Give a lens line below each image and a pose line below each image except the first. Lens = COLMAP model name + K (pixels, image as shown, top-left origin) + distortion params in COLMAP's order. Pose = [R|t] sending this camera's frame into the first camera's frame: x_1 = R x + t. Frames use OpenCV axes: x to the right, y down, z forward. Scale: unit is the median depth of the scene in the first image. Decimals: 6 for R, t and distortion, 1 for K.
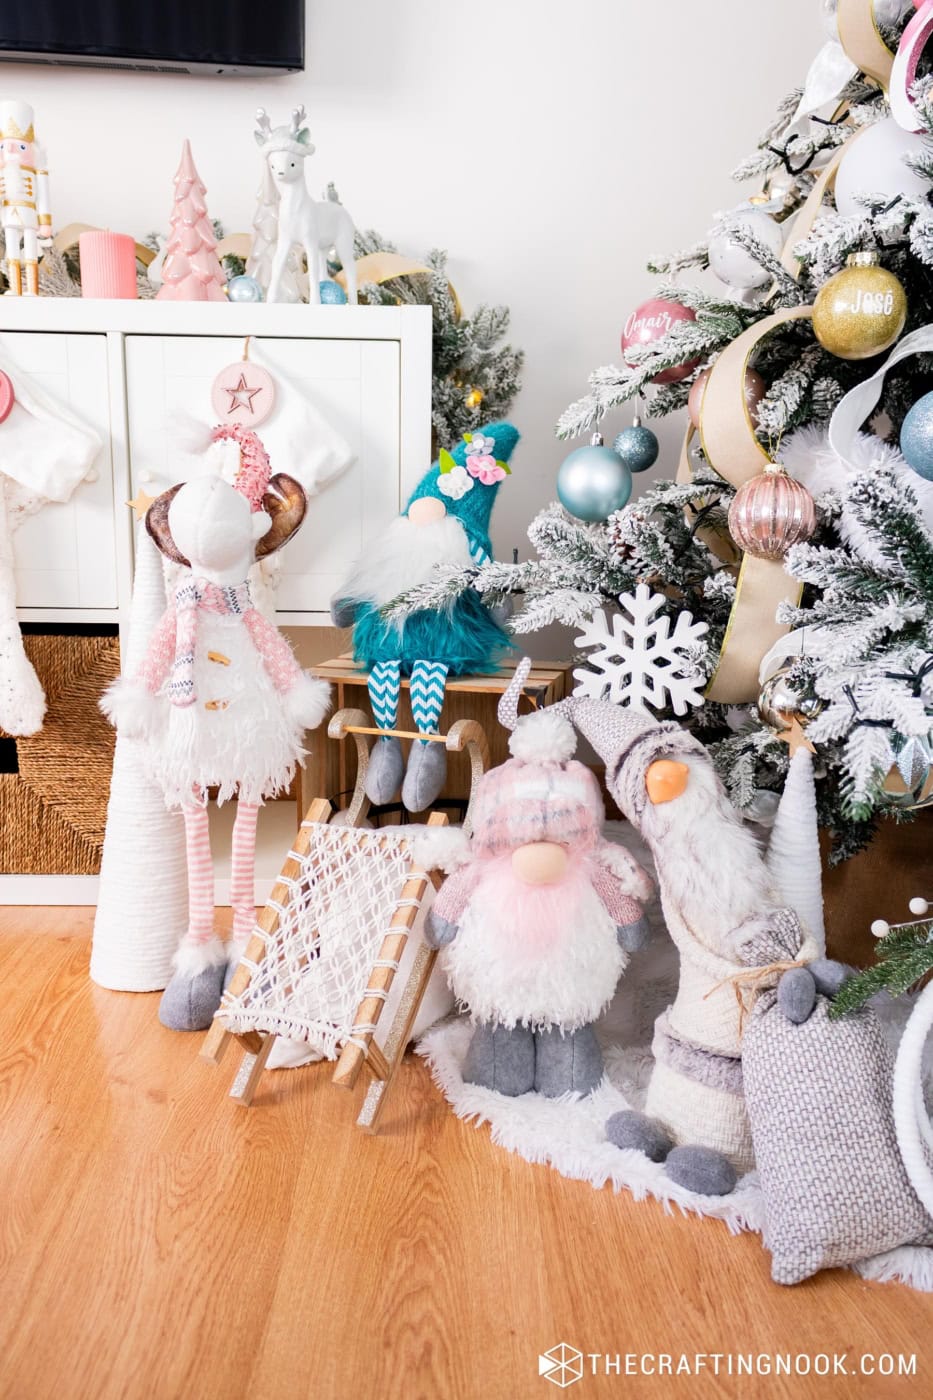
lens RADIAL K [[1215.6, 0, 466.5], [0, 1215.6, 700.0], [0, 0, 1]] dist [0.010872, 0.004472]
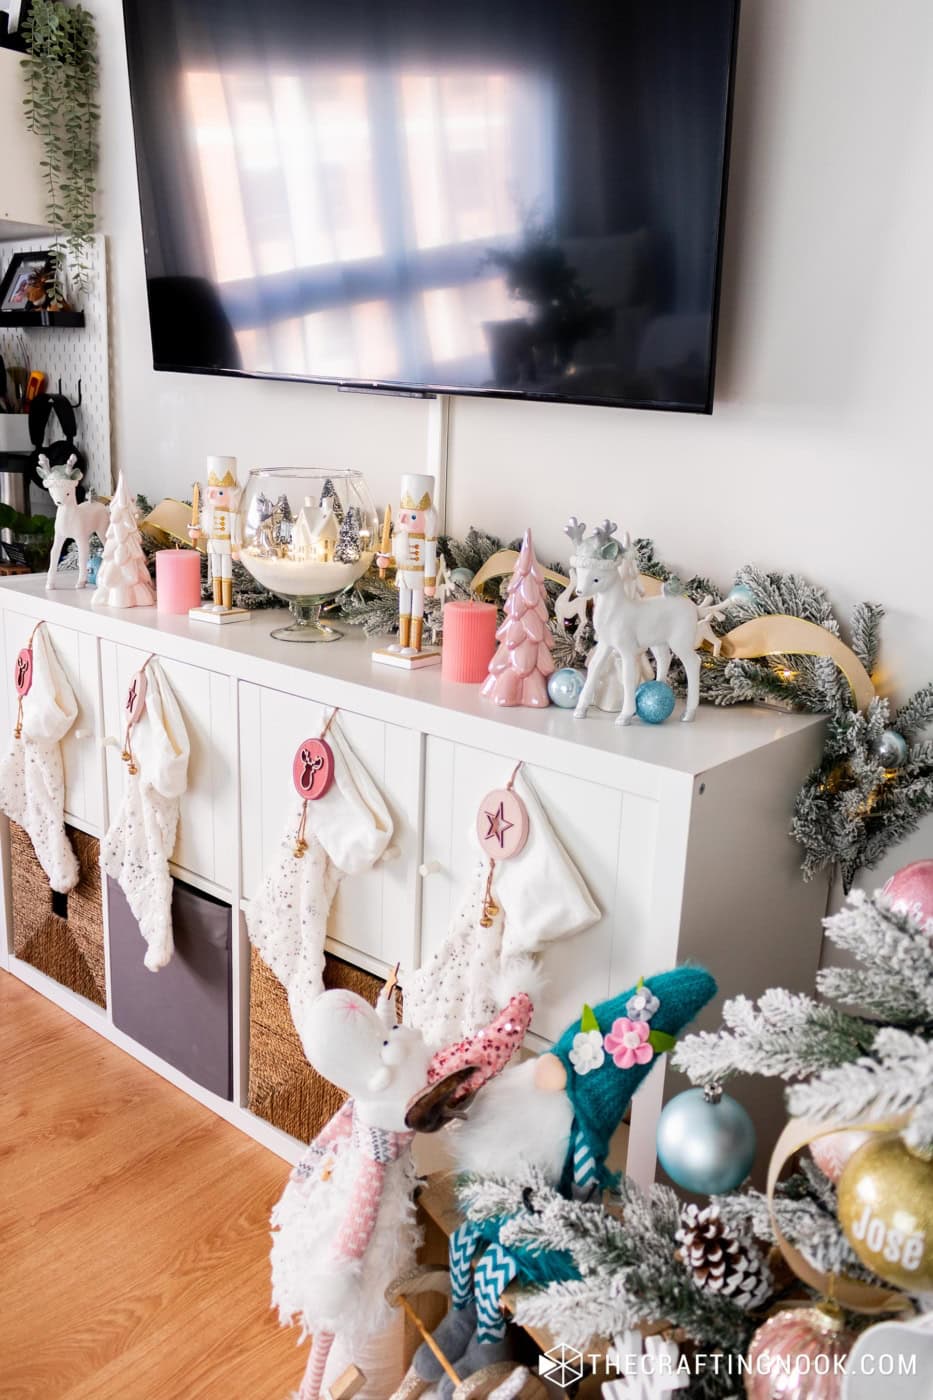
lens RADIAL K [[1145.6, 0, 467.7], [0, 1145.6, 703.6], [0, 0, 1]] dist [0.008887, 0.002649]
pose [[0.750027, 0.184719, -0.635089, 0.394027], [-0.155904, 0.982528, 0.101654, -0.490468], [0.642770, 0.022769, 0.765721, 0.342871]]
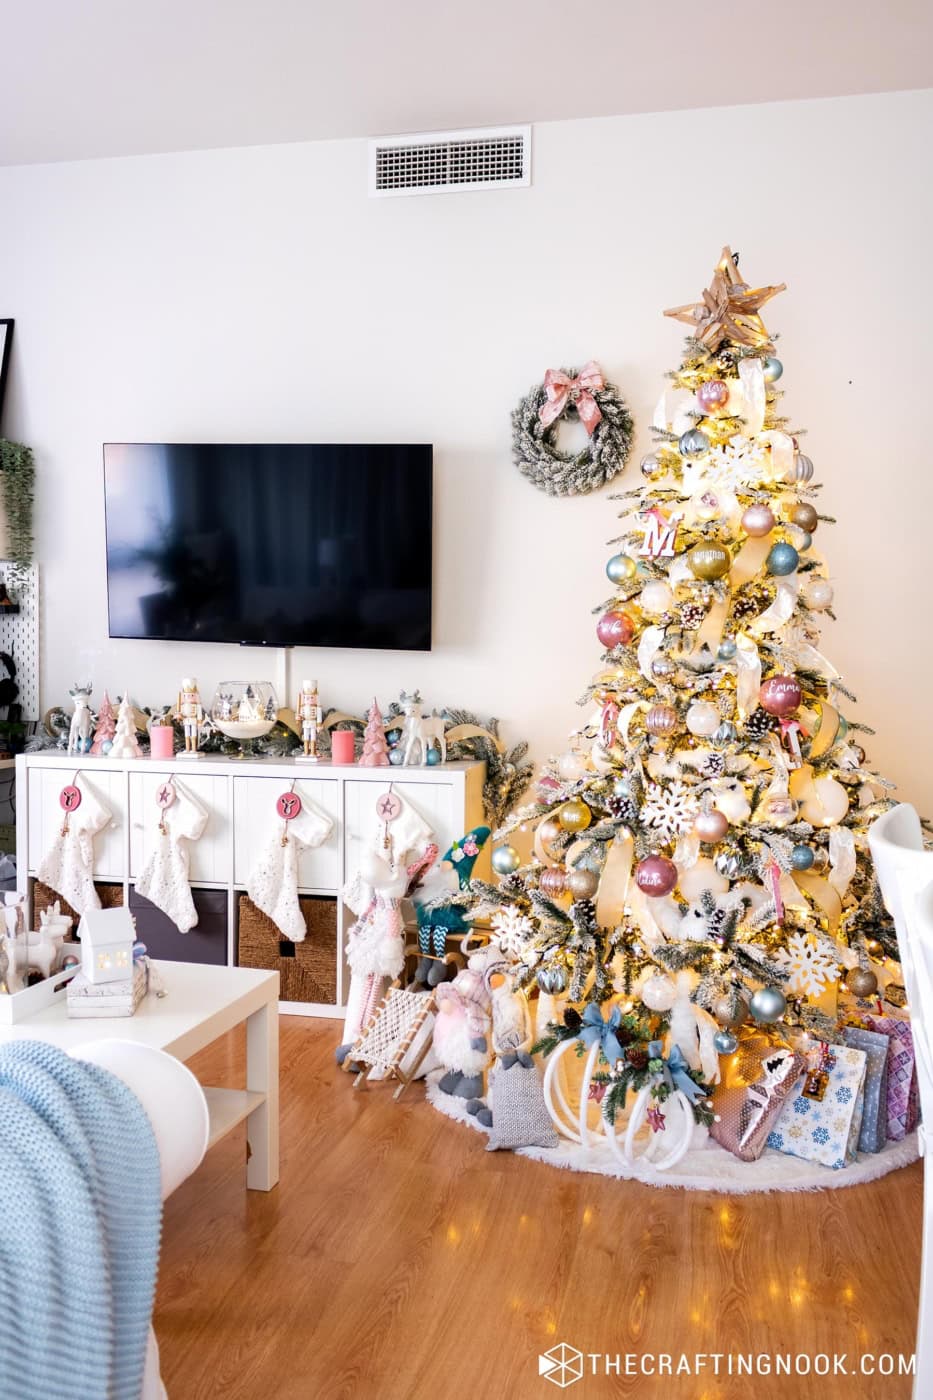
lens RADIAL K [[1124.1, 0, 473.0], [0, 1124.1, 709.8], [0, 0, 1]] dist [0.009411, 0.008426]
pose [[0.972649, 0.007914, -0.232146, 0.580053], [-0.039774, 0.990333, -0.132884, -0.171437], [0.228850, 0.138483, 0.963561, -1.341388]]
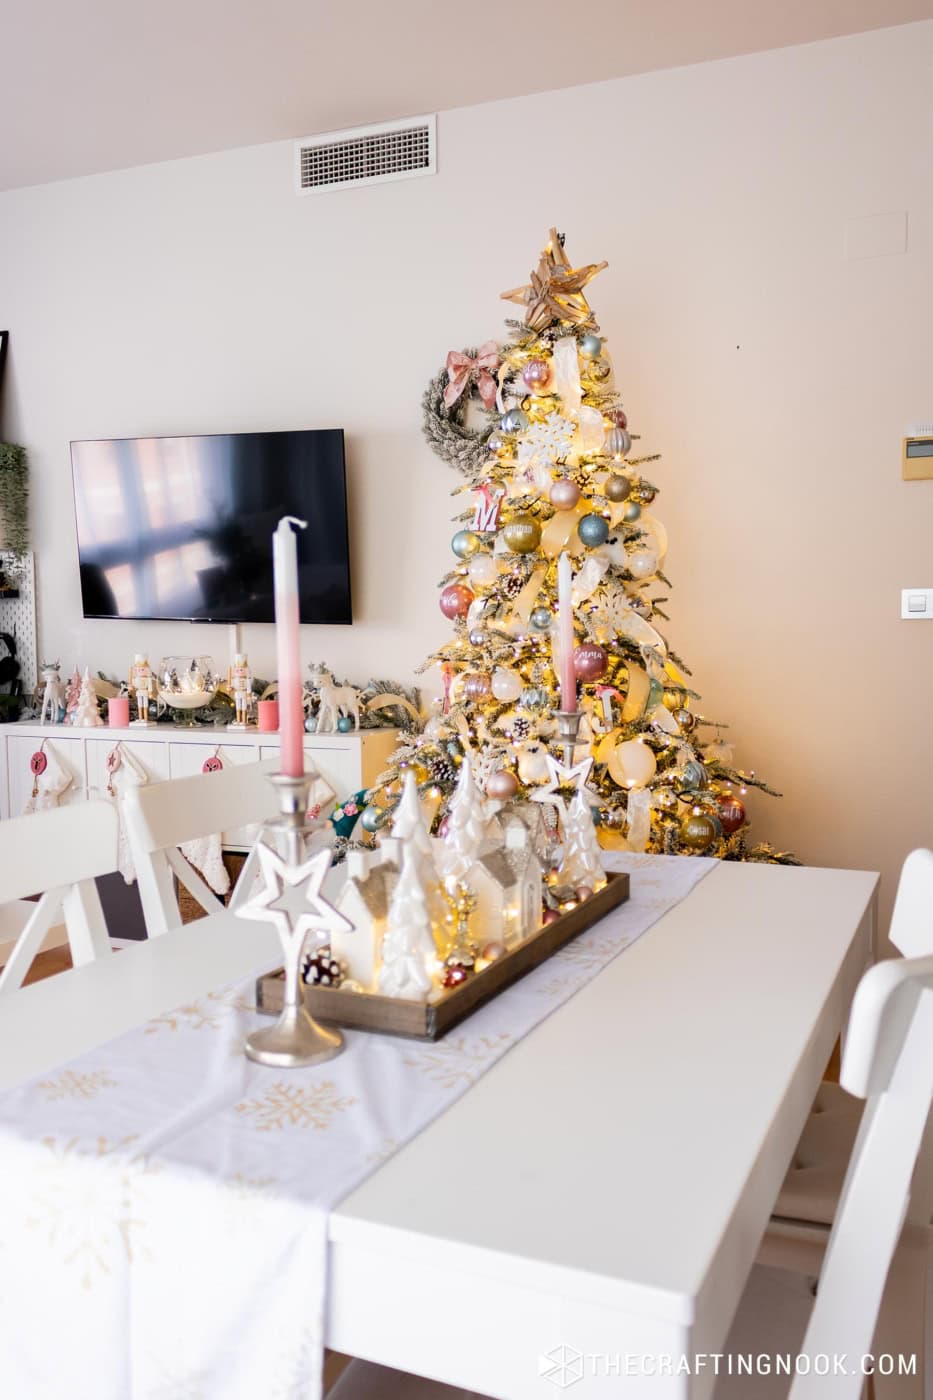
lens RADIAL K [[1142.2, 0, 475.5], [0, 1142.2, 708.2], [0, 0, 1]] dist [0.008949, 0.014106]
pose [[0.920236, 0.006094, -0.391317, 1.310884], [-0.049593, 0.993634, -0.101152, -0.175745], [0.388210, 0.112490, 0.914680, -1.296141]]
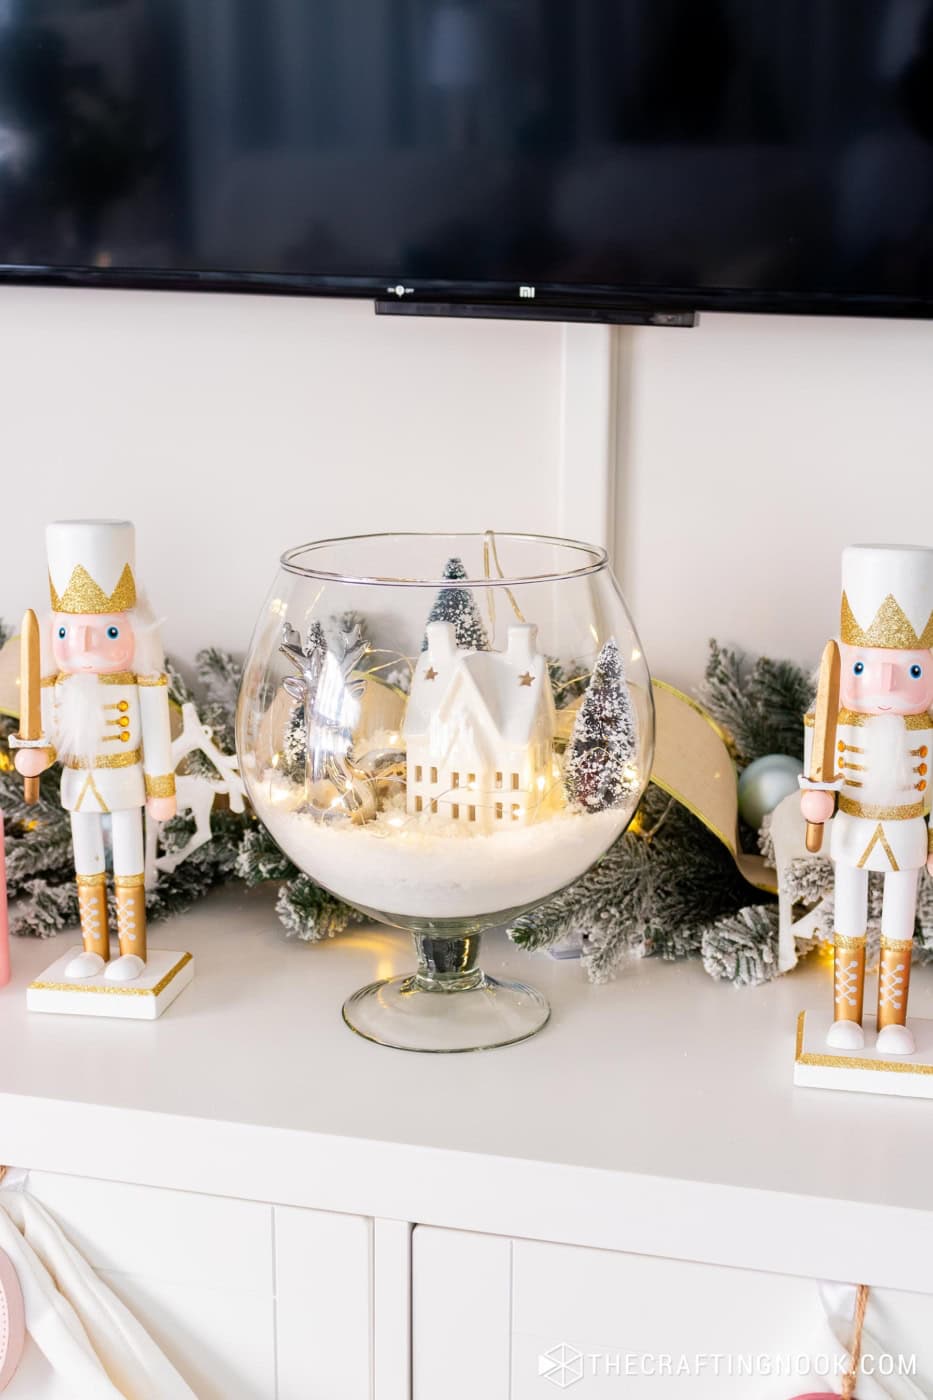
lens RADIAL K [[1809.7, 0, 466.5], [0, 1809.7, 700.0], [0, 0, 1]] dist [0.003415, 0.009578]
pose [[0.961693, 0.045586, -0.270311, -0.421055], [-0.040868, 0.998898, 0.023058, -0.548491], [0.271064, -0.011127, 0.962497, 0.543300]]
